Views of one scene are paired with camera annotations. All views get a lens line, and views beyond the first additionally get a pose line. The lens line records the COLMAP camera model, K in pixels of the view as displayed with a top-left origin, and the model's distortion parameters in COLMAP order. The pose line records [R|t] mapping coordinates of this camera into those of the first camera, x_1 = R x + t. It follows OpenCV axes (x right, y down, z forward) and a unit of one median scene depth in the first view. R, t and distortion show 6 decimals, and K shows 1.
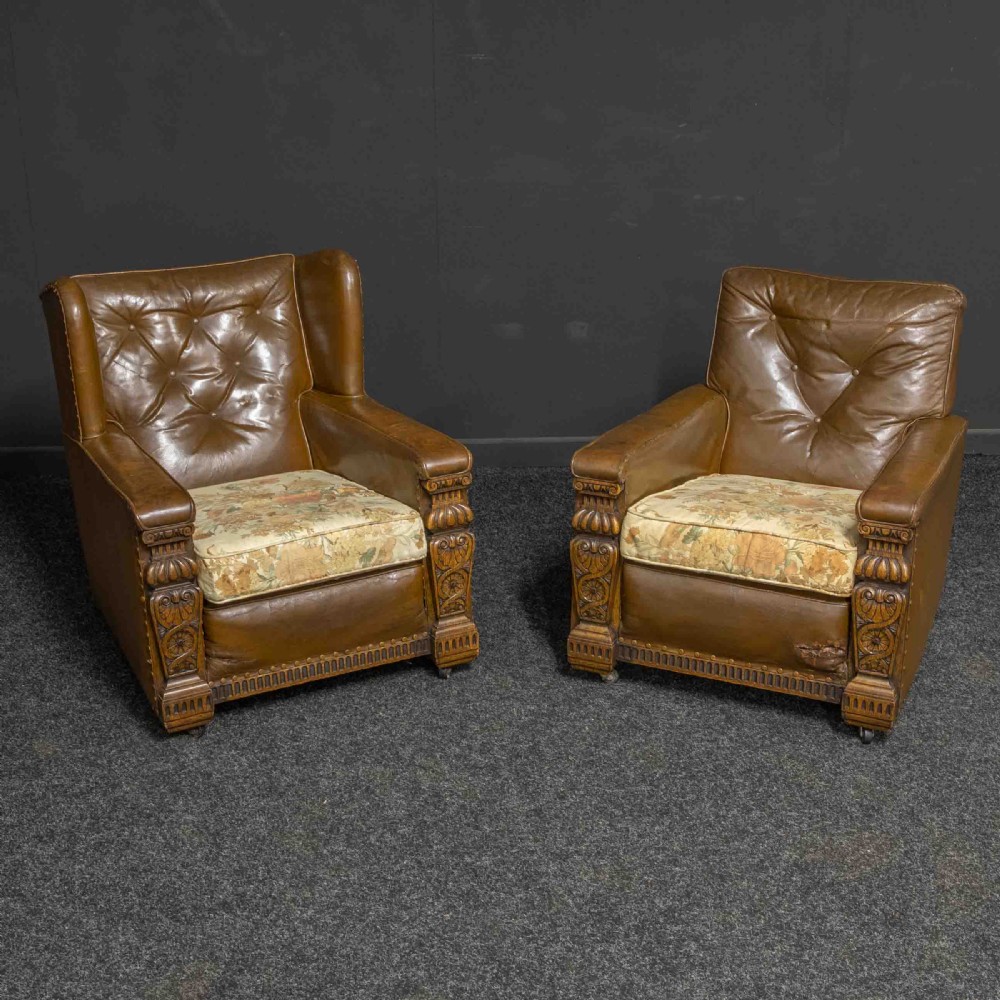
lens RADIAL K [[1686.0, 0, 500.0], [0, 1686.0, 500.0], [0, 0, 1]] dist [-0.053811, 0.075250]
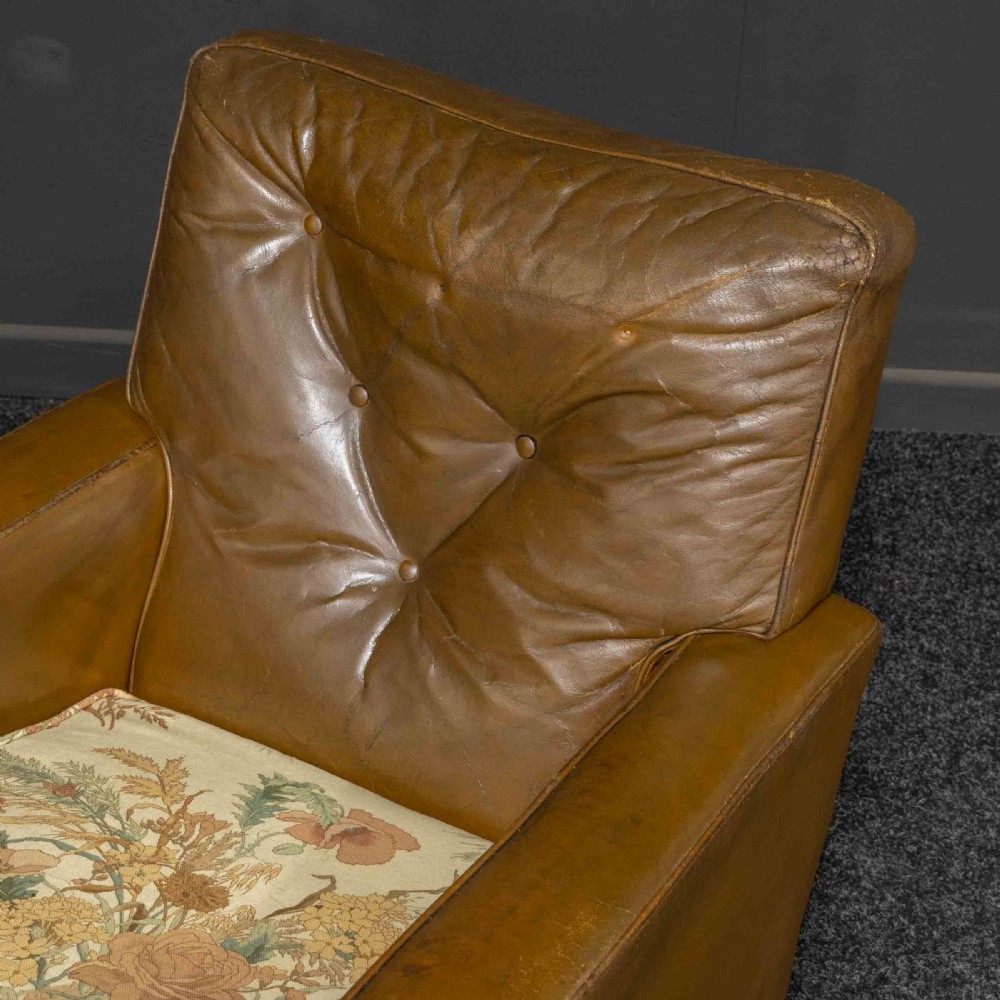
lens RADIAL K [[2684.6, 0, 440.3], [0, 2684.6, 478.1], [0, 0, 1]] dist [-0.181605, 4.877938]
pose [[0.990270, 0.084733, -0.110388, 0.296524], [-0.059152, 0.974323, 0.217247, -0.208875], [0.125961, -0.208603, 0.969855, 0.609900]]
